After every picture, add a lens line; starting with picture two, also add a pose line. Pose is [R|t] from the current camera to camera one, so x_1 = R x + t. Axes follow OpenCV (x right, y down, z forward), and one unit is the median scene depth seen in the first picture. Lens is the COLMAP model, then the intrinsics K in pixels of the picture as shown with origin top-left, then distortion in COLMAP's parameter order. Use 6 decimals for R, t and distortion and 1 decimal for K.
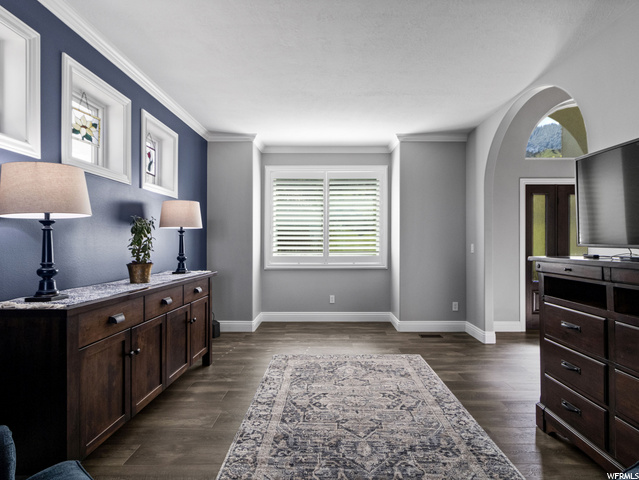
lens RADIAL K [[337.2, 0, 320.2], [0, 337.2, 239.9], [0, 0, 1]] dist [-0.003709, 0.000951]
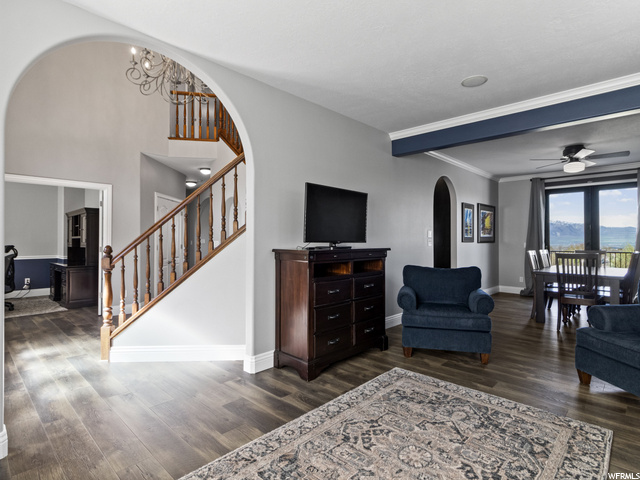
lens RADIAL K [[337.8, 0, 320.8], [0, 337.8, 240.3], [0, 0, 1]] dist [-0.003709, 0.000951]
pose [[-0.727612, -0.000276, 0.685989, -0.282703], [-0.004235, 0.999983, -0.004089, 0.007004], [-0.685976, -0.005880, -0.727600, 1.871661]]
